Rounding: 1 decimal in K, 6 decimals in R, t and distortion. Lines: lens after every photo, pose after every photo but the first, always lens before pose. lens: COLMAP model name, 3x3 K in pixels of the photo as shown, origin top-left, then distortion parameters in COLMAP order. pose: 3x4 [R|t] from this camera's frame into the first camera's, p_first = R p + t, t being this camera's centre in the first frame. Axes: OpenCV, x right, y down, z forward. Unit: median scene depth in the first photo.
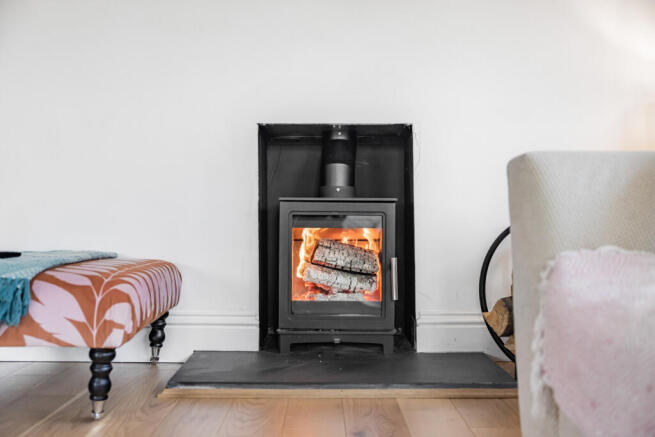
lens RADIAL K [[744.4, 0, 327.6], [0, 744.4, 217.2], [0, 0, 1]] dist [0.034014, 0.000000]
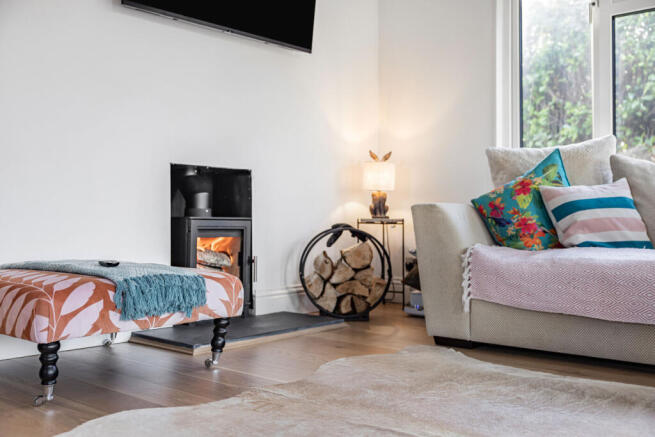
lens RADIAL K [[671.3, 0, 329.2], [0, 671.3, 221.1], [0, 0, 1]] dist [-0.019244, 0.000000]
pose [[0.670887, -0.003647, 0.741551, -0.804100], [0.006197, 0.999981, -0.000689, -0.014979], [-0.741534, 0.005058, 0.670896, -0.058065]]
